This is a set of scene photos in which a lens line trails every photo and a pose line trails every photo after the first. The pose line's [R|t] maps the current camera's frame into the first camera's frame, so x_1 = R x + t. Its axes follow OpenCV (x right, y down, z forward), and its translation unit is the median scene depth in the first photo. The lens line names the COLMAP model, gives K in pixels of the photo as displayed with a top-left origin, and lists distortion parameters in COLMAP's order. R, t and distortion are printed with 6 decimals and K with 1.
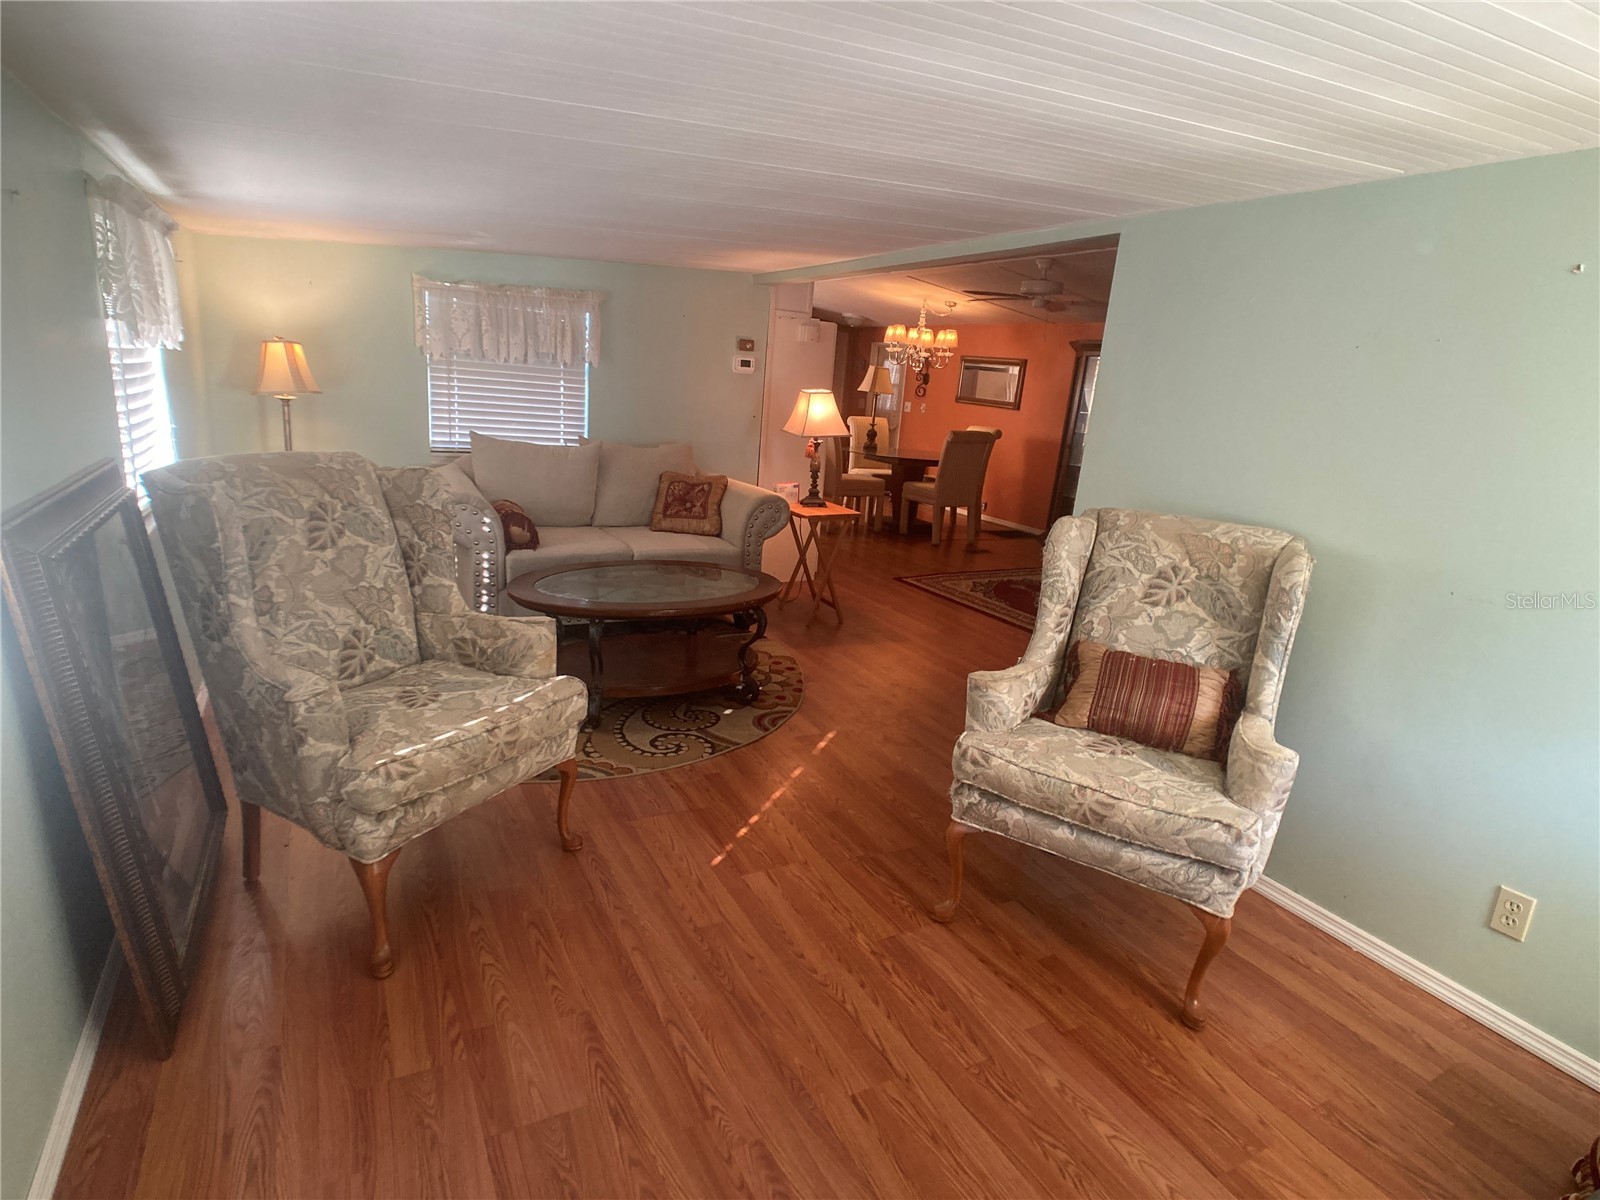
lens RADIAL K [[836.7, 0, 782.5], [0, 836.7, 614.8], [0, 0, 1]] dist [-0.023594, -0.001276]
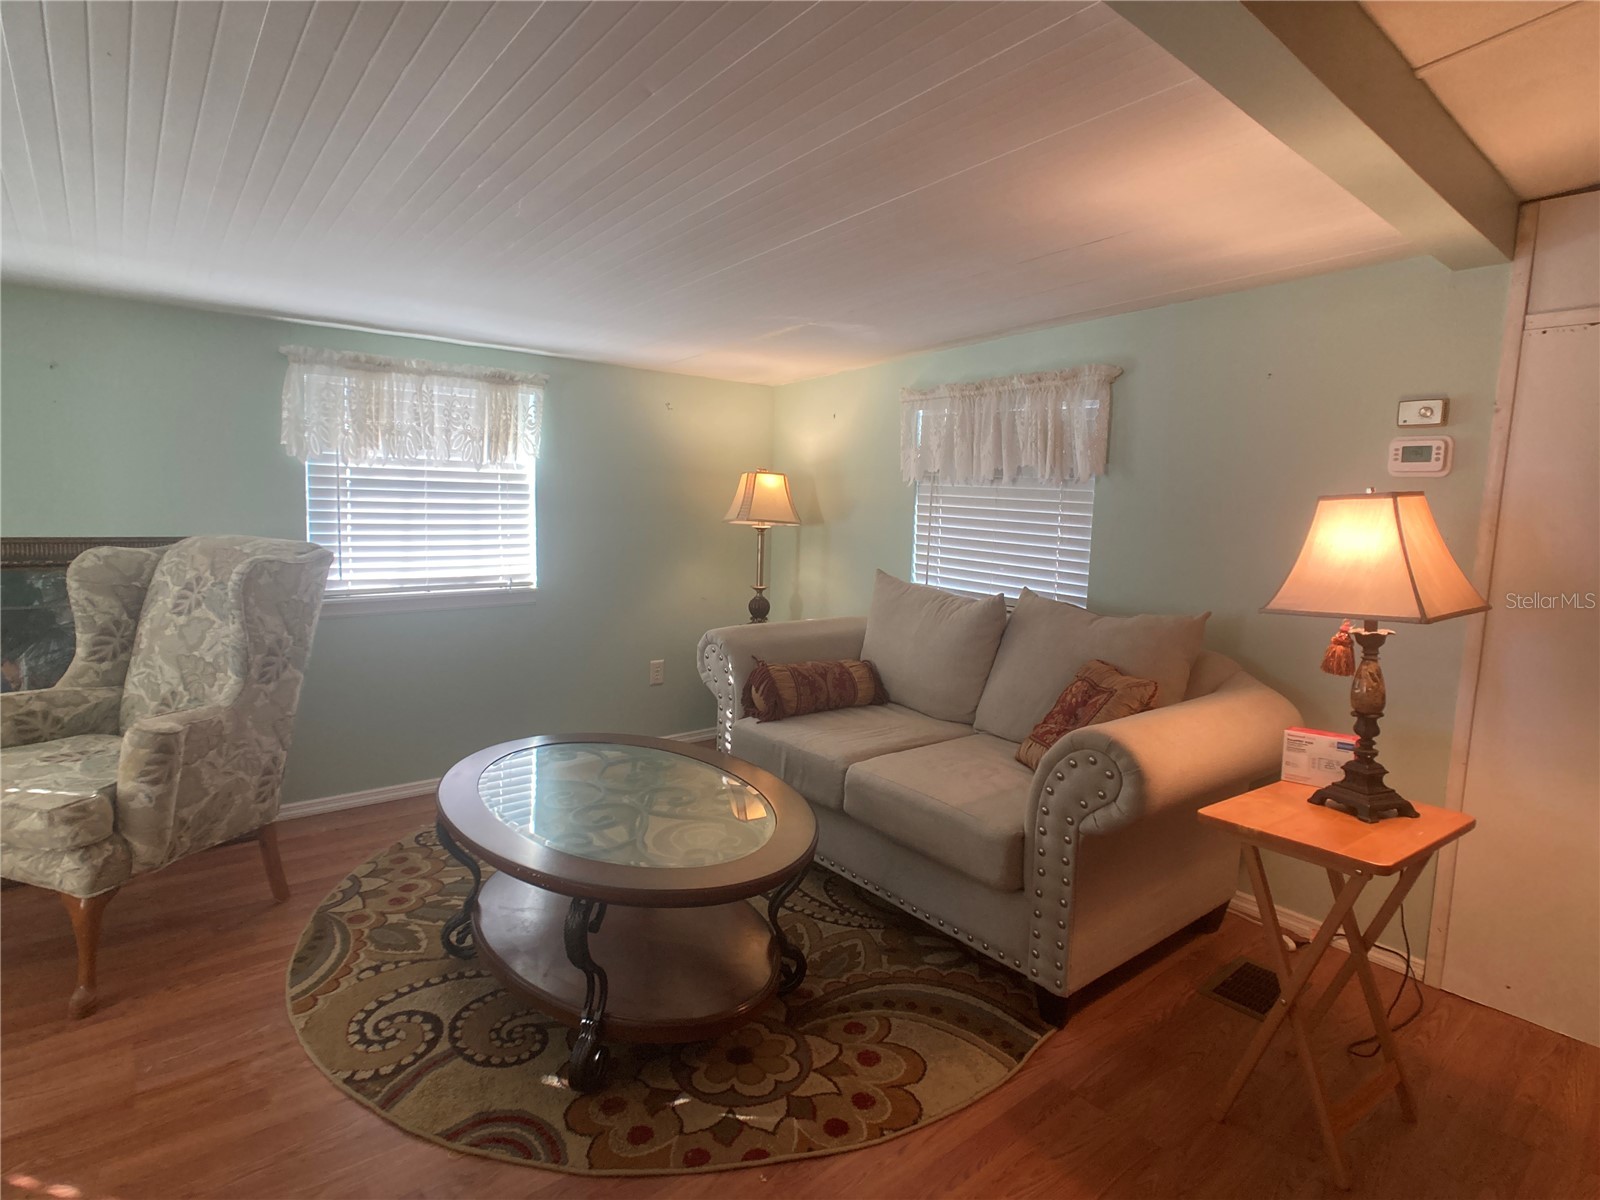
lens RADIAL K [[836.8, 0, 796.8], [0, 836.8, 577.1], [0, 0, 1]] dist [-0.026102, 0.014095]
pose [[0.207715, 0.027088, -0.977814, 0.456595], [-0.282302, 0.958744, -0.033409, -0.202718], [0.936568, 0.282978, 0.206793, 0.941996]]
